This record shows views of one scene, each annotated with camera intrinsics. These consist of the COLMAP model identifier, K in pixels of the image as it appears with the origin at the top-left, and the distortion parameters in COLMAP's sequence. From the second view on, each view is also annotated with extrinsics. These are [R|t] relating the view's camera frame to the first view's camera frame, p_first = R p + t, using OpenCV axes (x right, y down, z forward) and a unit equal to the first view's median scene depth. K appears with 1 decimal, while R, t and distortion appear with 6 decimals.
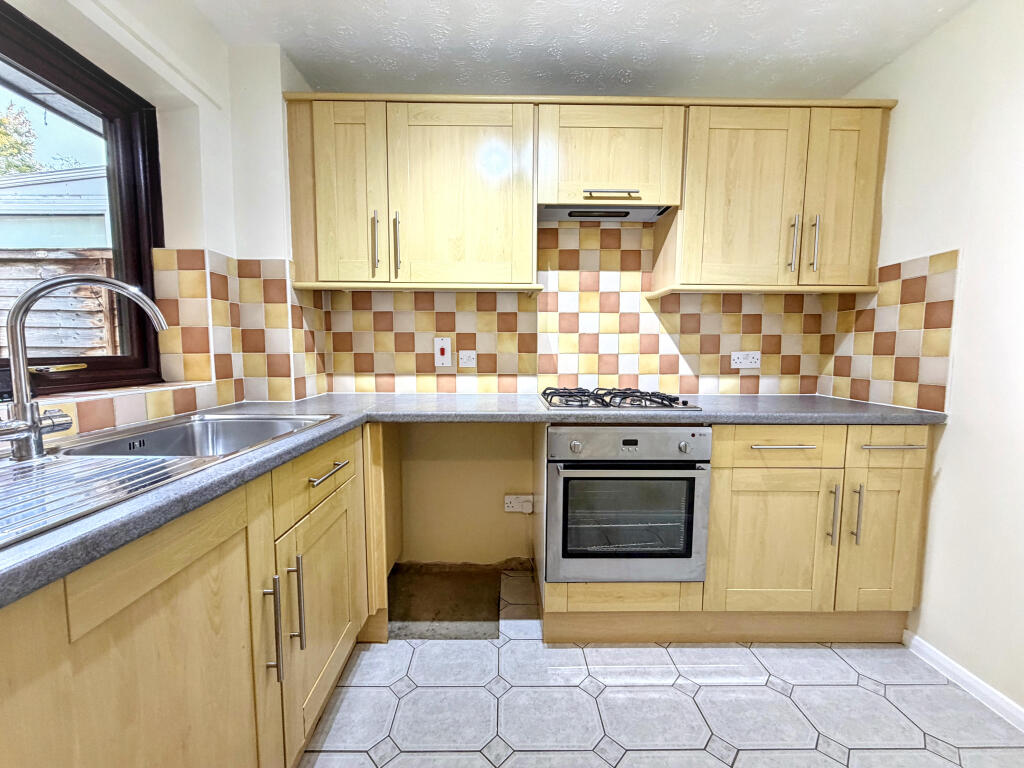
lens RADIAL K [[408.0, 0, 506.5], [0, 408.0, 383.7], [0, 0, 1]] dist [0.000237, -0.000382]
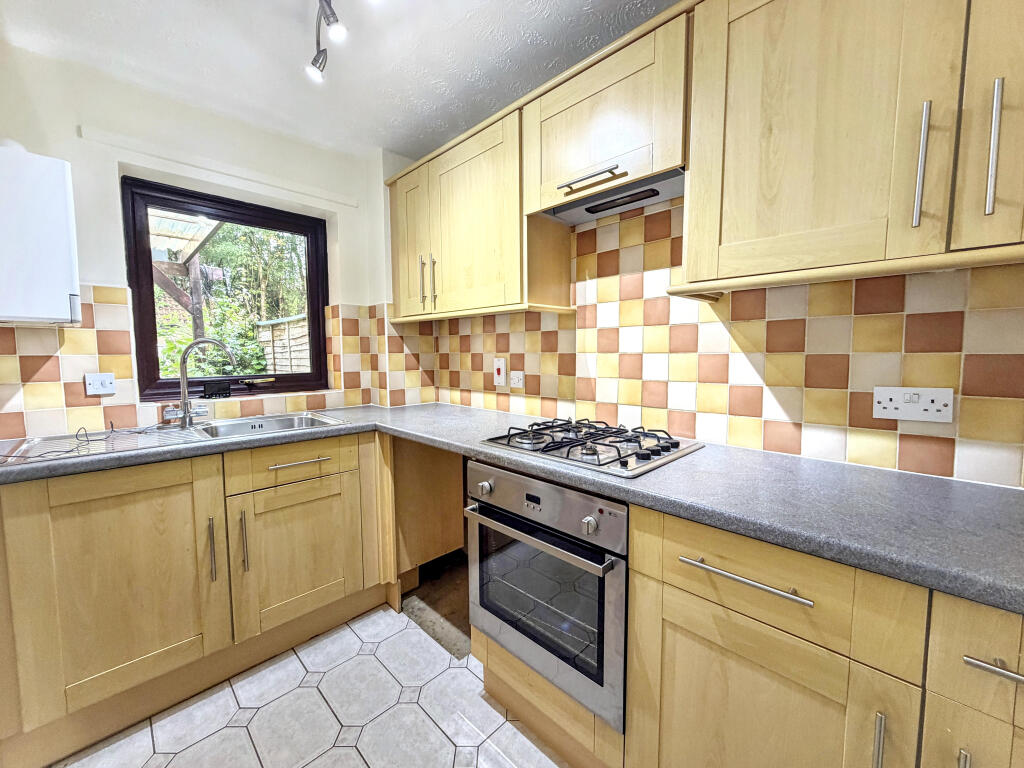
lens RADIAL K [[408.0, 0, 513.2], [0, 408.0, 383.4], [0, 0, 1]] dist [0.000237, -0.000382]
pose [[0.696186, 0.048552, -0.716218, 0.618983], [-0.051321, 0.998523, 0.017804, -0.069334], [0.716025, 0.024362, 0.697650, 0.301366]]
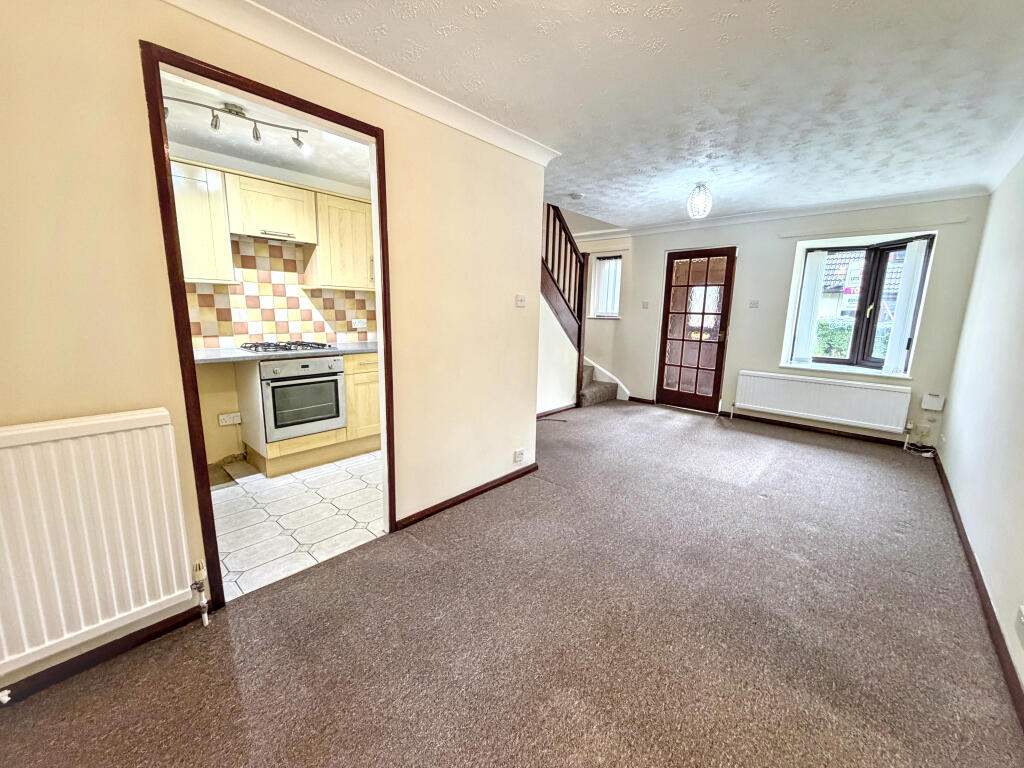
lens RADIAL K [[408.0, 0, 509.9], [0, 408.0, 382.1], [0, 0, 1]] dist [0.000237, -0.000382]
pose [[0.679594, -0.120061, 0.723697, -0.366251], [0.045954, 0.991546, 0.121344, 0.015350], [-0.732148, -0.049208, 0.679366, -0.860591]]
